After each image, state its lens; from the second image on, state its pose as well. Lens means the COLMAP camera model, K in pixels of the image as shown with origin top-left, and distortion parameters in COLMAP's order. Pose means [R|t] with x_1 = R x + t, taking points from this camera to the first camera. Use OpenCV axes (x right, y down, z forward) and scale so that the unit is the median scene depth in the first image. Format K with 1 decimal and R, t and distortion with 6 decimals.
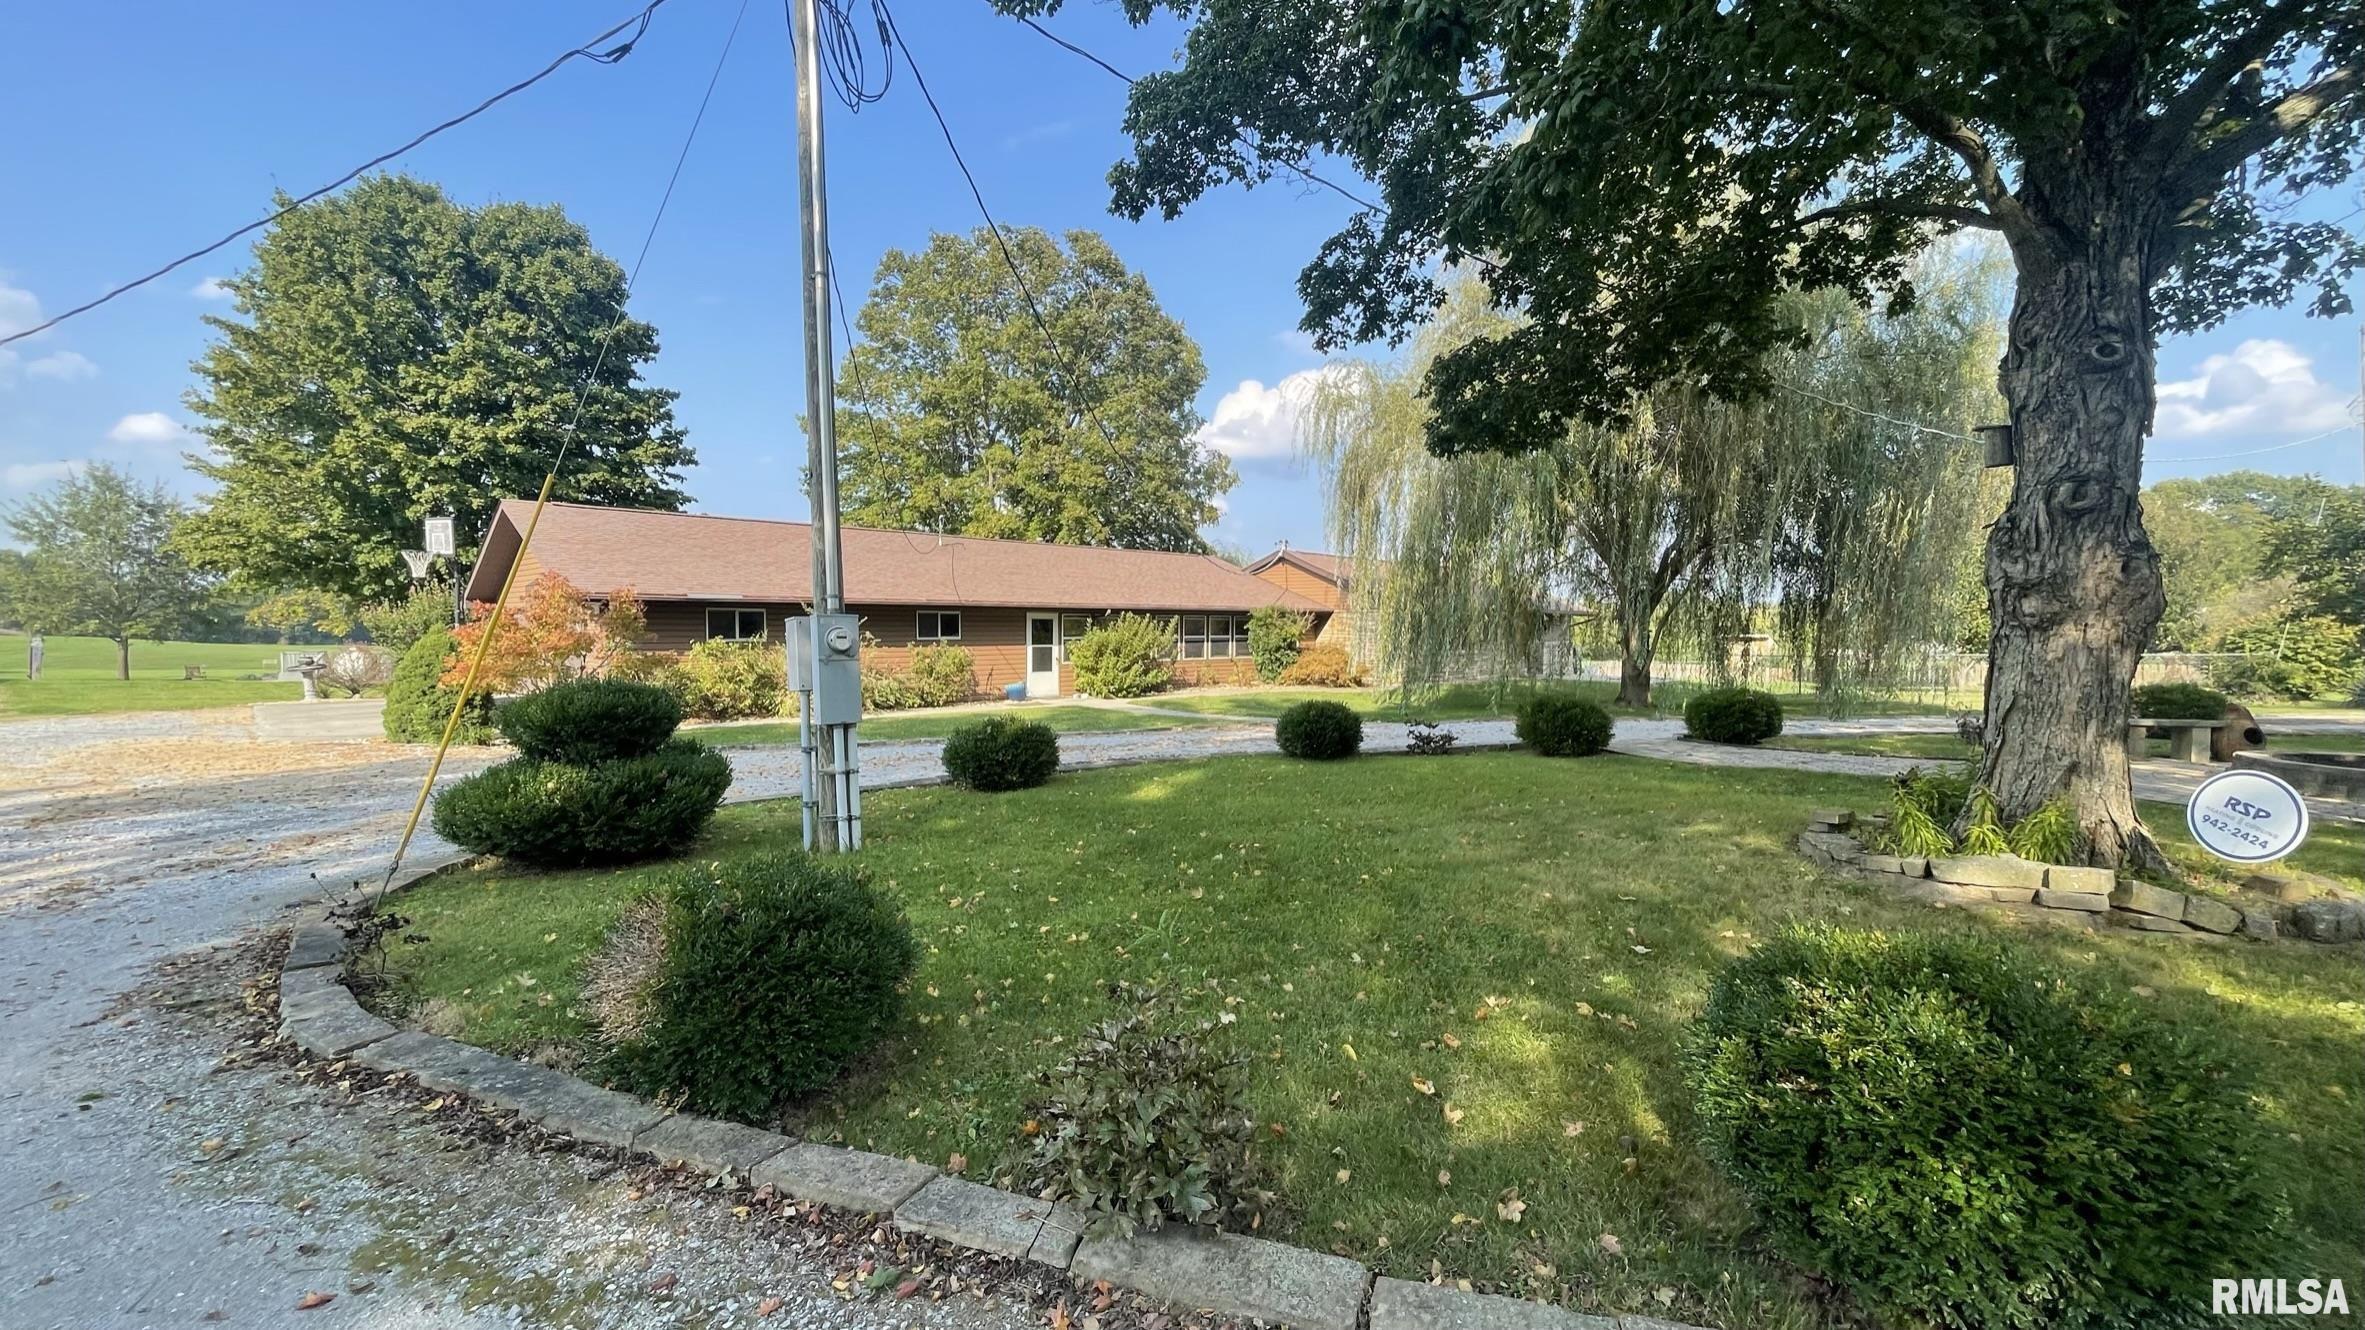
lens RADIAL K [[981.9, 0, 1182.2], [0, 981.9, 661.0], [0, 0, 1]] dist [0.004163, 0.000744]
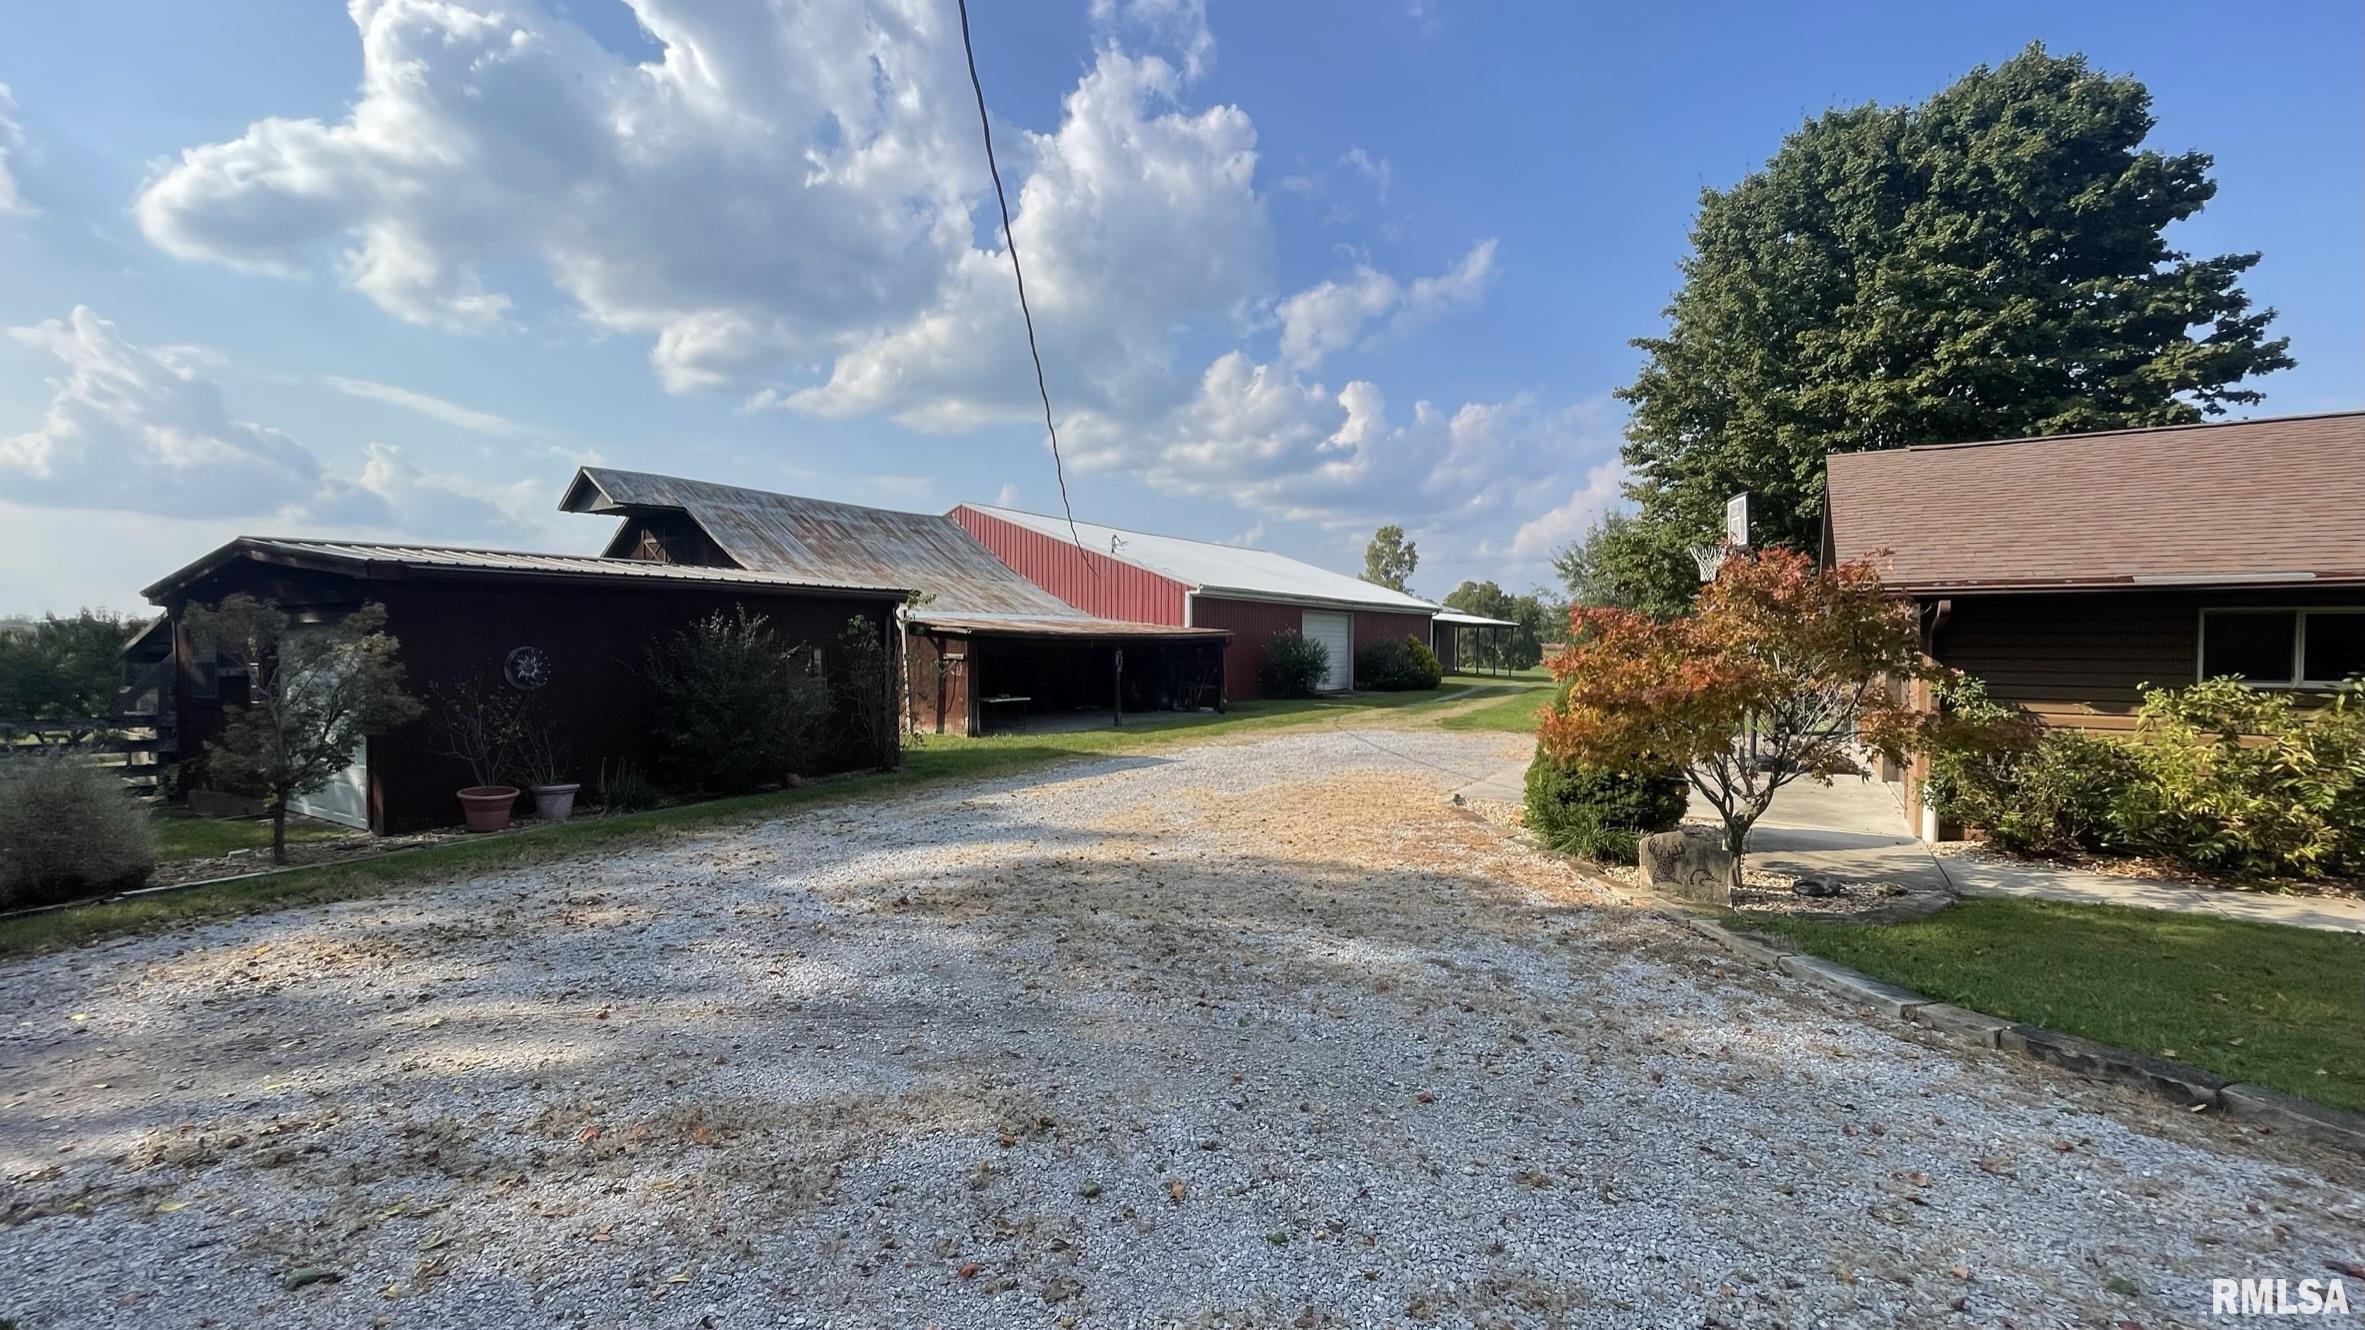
lens RADIAL K [[981.9, 0, 1182.7], [0, 981.9, 647.0], [0, 0, 1]] dist [0.004163, 0.000744]
pose [[0.235507, 0.005930, -0.971855, -0.109347], [-0.046655, 0.998897, -0.005210, -0.009066], [0.970752, 0.046569, 0.235524, 0.303631]]
